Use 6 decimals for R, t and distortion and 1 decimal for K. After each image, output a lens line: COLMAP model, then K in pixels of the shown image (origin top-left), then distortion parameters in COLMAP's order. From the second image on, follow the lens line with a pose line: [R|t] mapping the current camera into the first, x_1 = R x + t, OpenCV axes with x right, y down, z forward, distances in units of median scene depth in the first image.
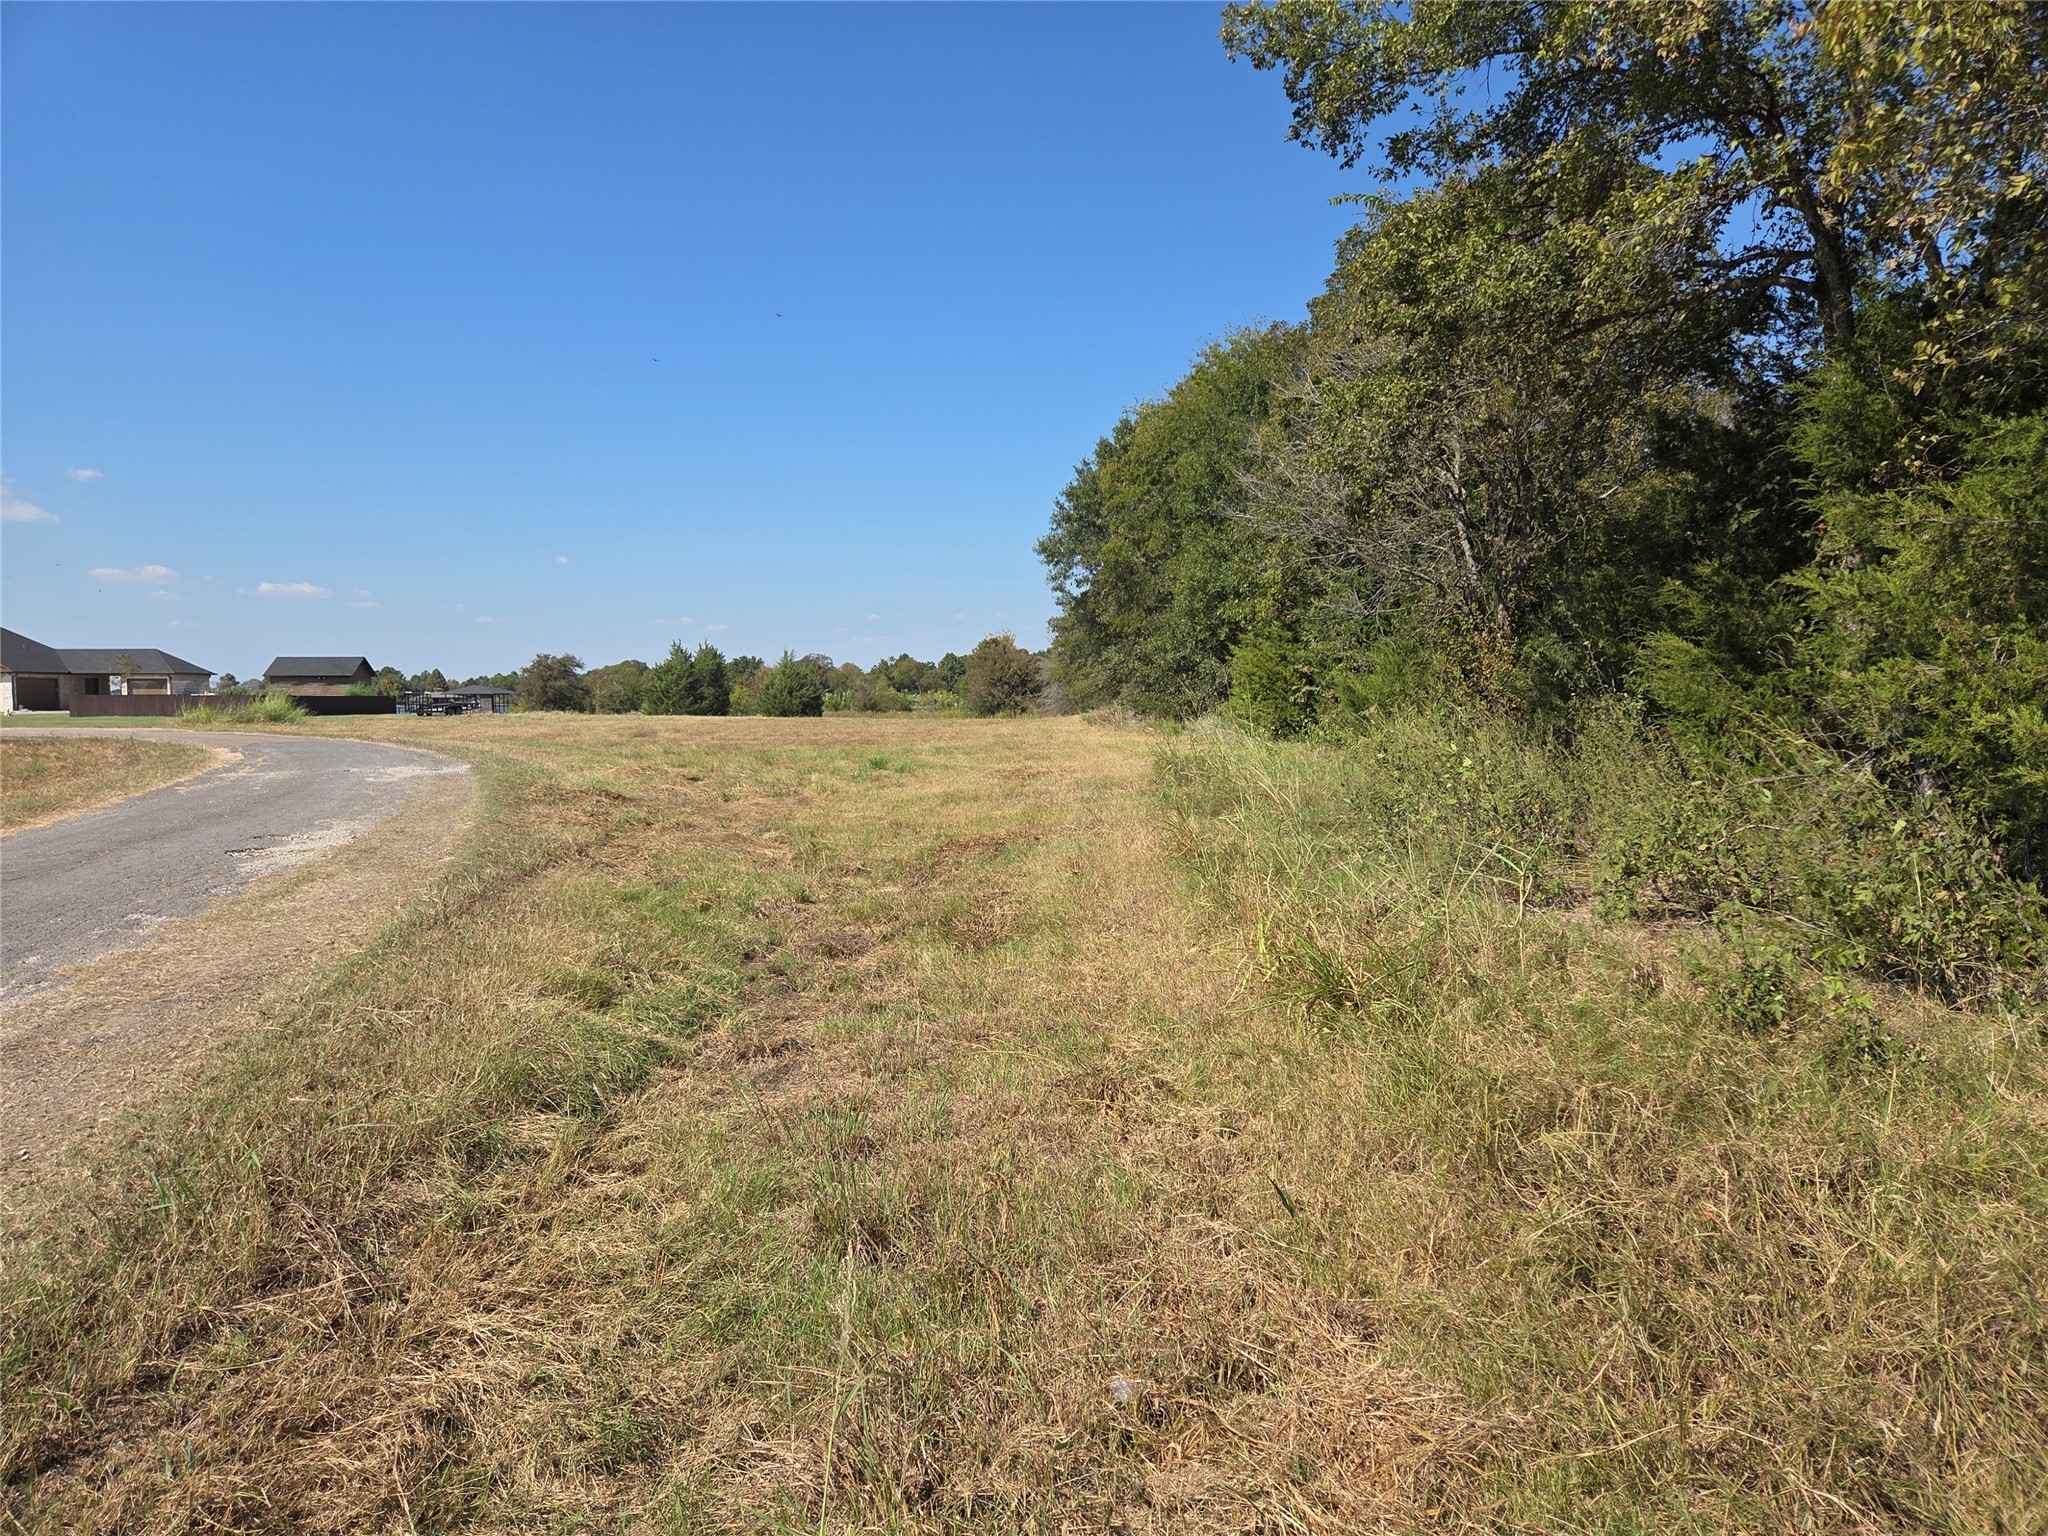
lens RADIAL K [[1380.7, 0, 1014.1], [0, 1380.7, 762.5], [0, 0, 1]] dist [0.082881, -0.066570]
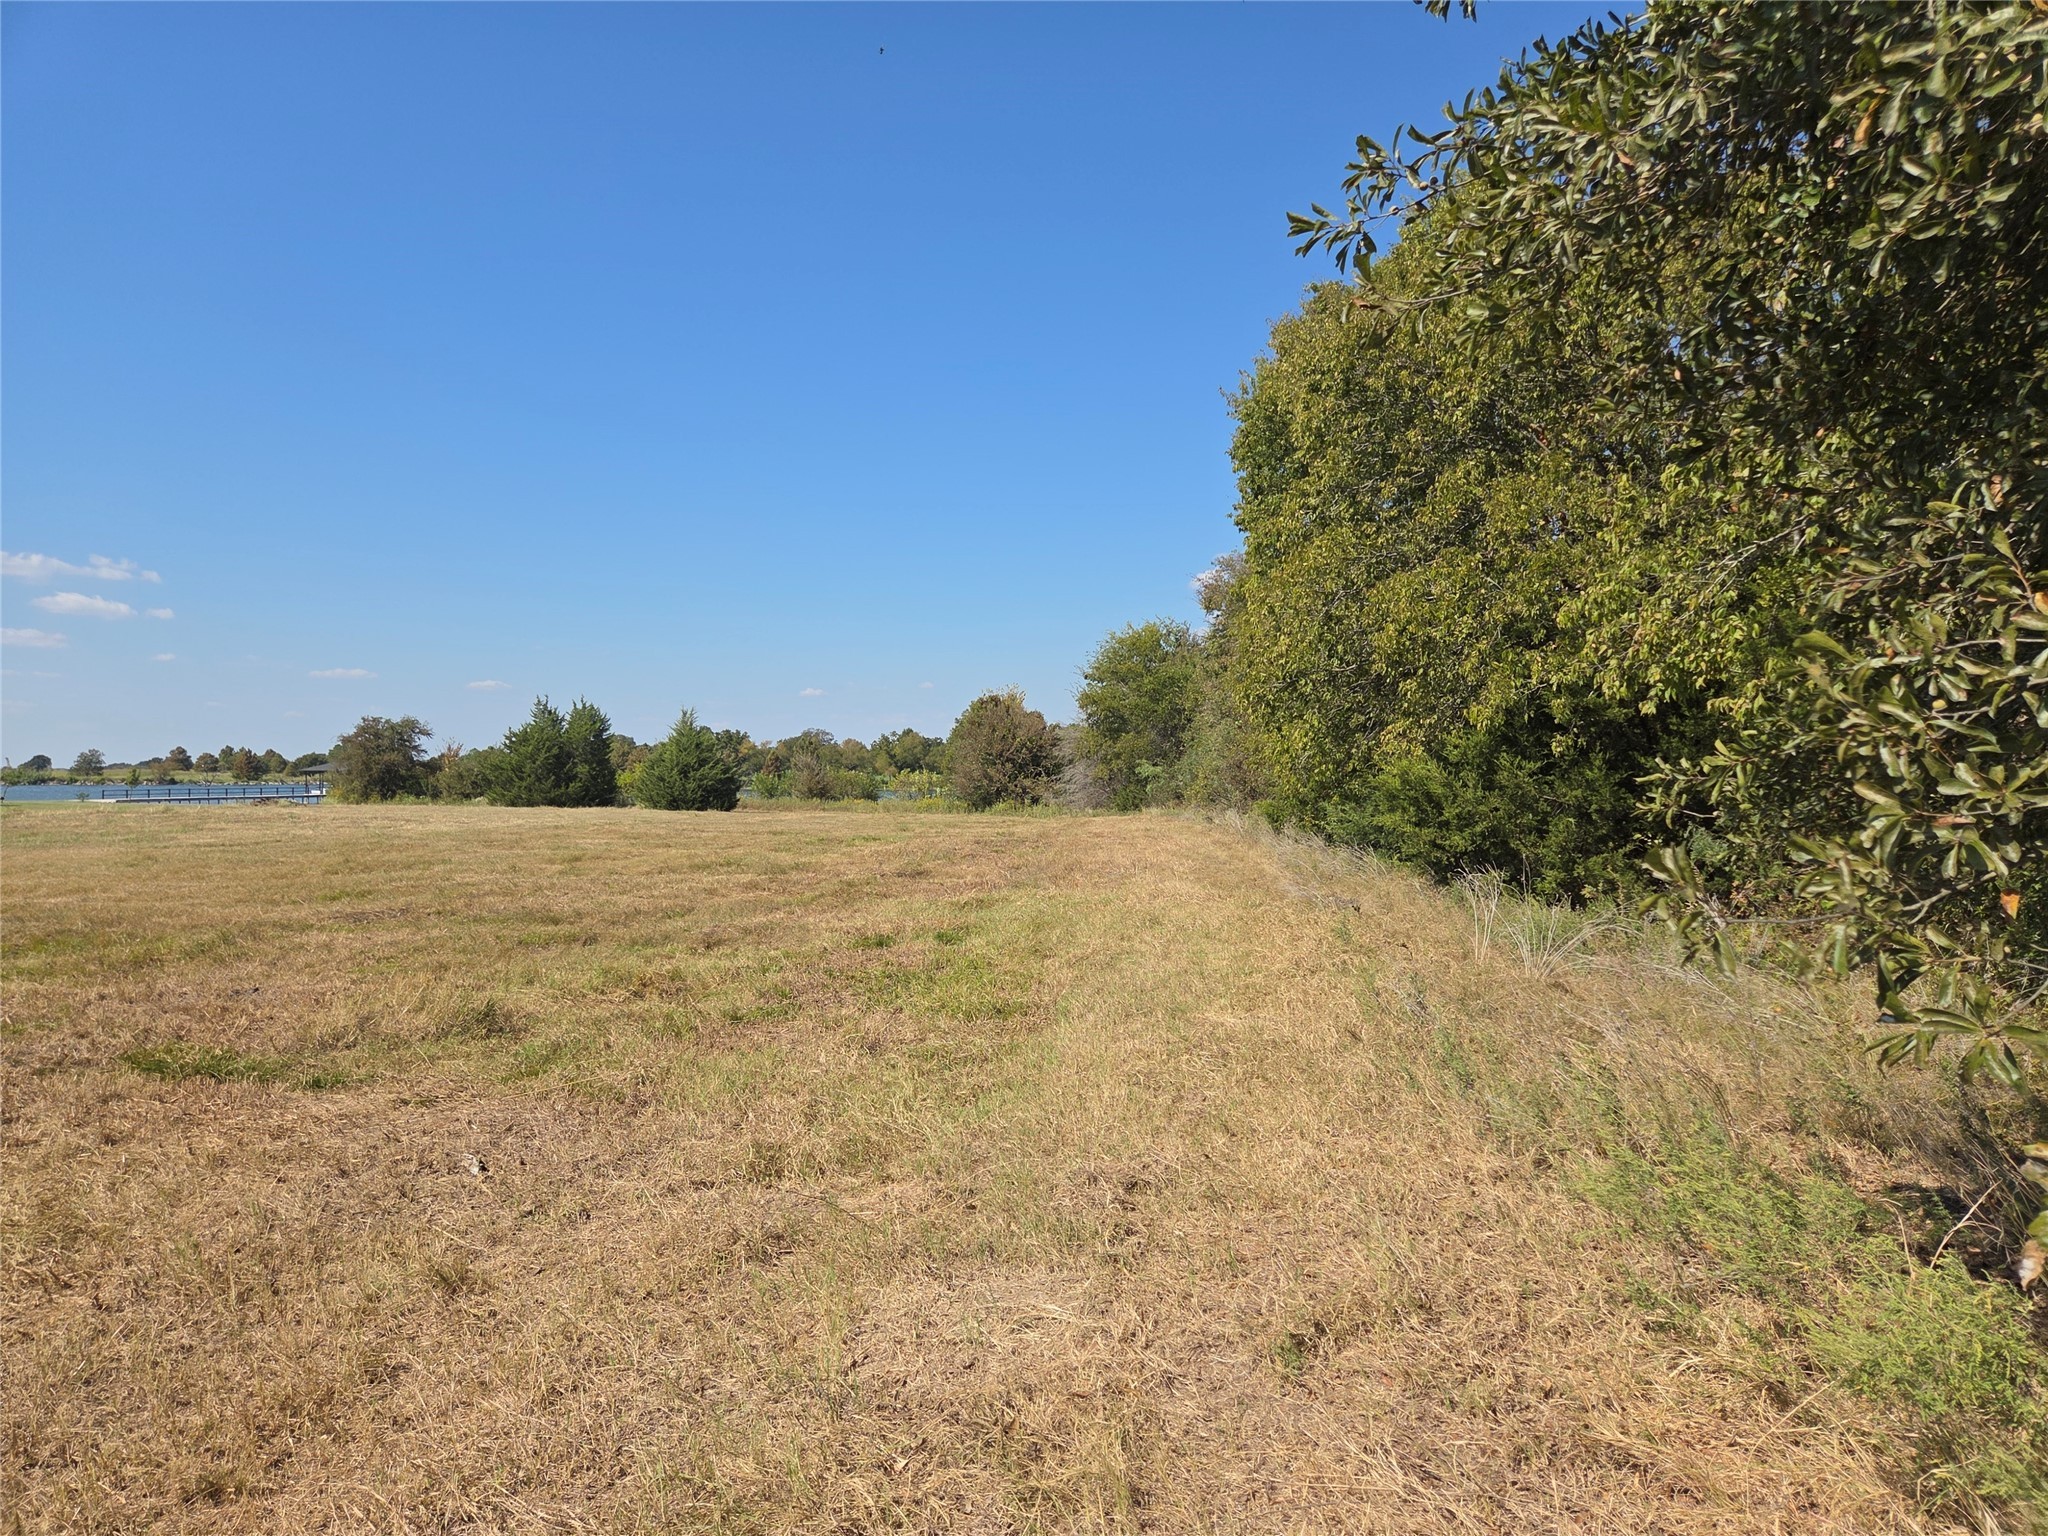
lens RADIAL K [[1380.7, 0, 1035.3], [0, 1380.7, 762.3], [0, 0, 1]] dist [0.082881, -0.066570]
pose [[0.999973, 0.007309, -0.000076, 0.006416], [-0.007301, 0.998313, -0.057601, -0.016341], [-0.000345, 0.057600, 0.998340, 0.299632]]
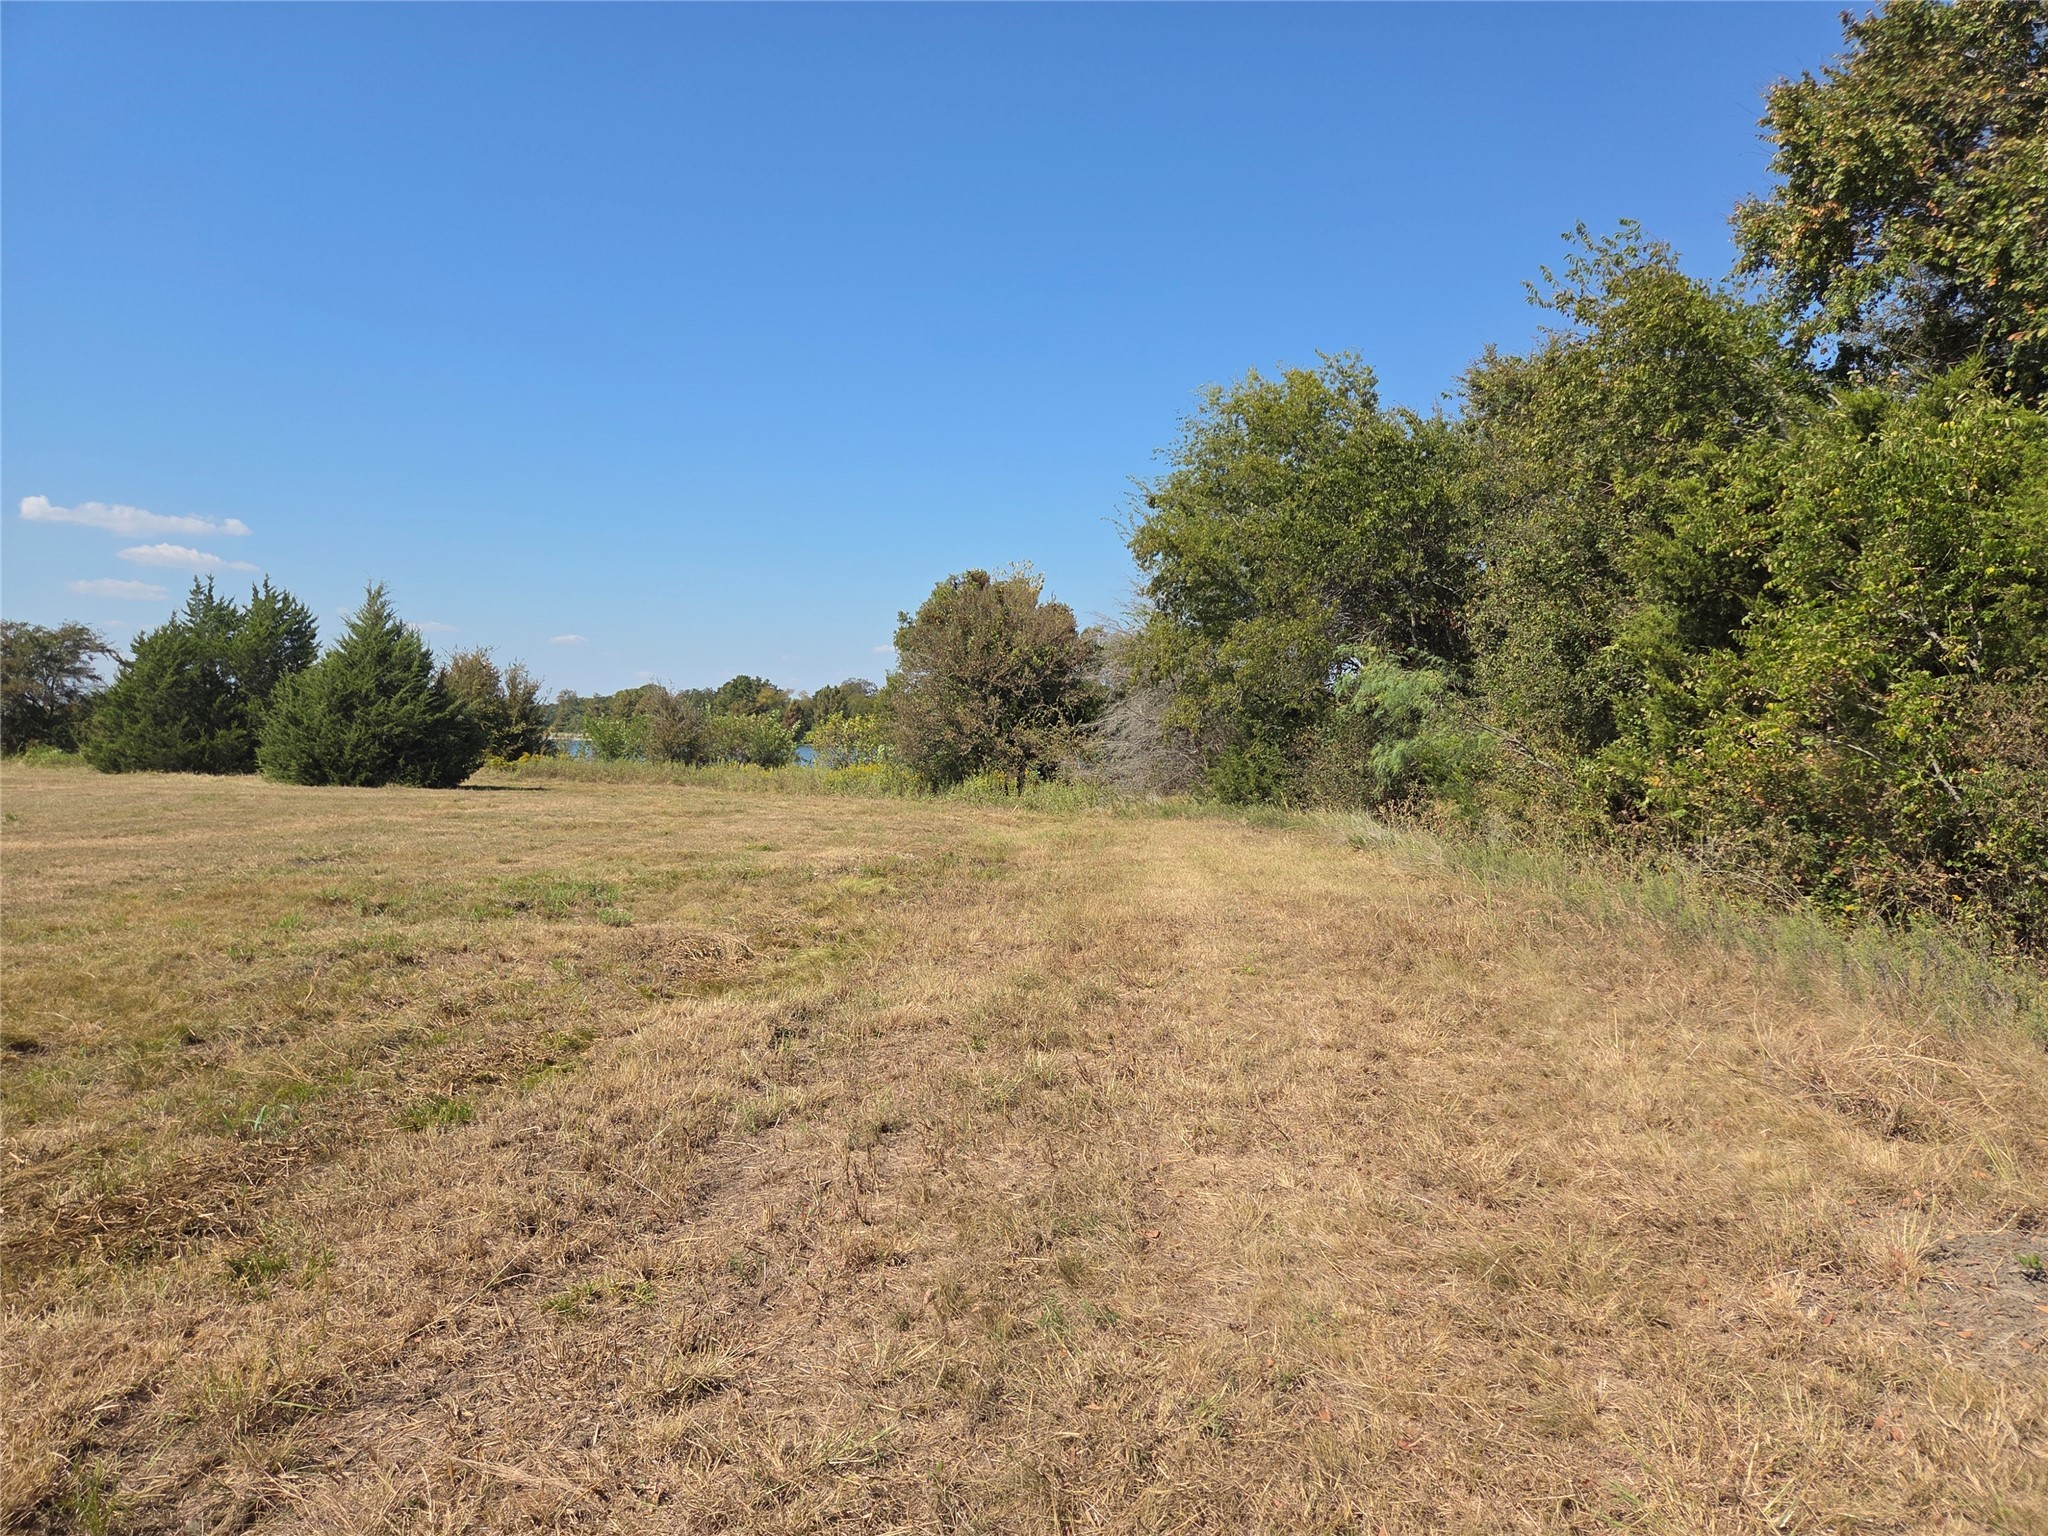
lens RADIAL K [[1380.7, 0, 1019.5], [0, 1380.7, 761.0], [0, 0, 1]] dist [0.082881, -0.066570]
pose [[0.998003, 0.017774, -0.060622, 0.018972], [-0.019409, 0.999461, -0.026491, -0.029023], [0.060119, 0.027614, 0.997809, 0.609149]]
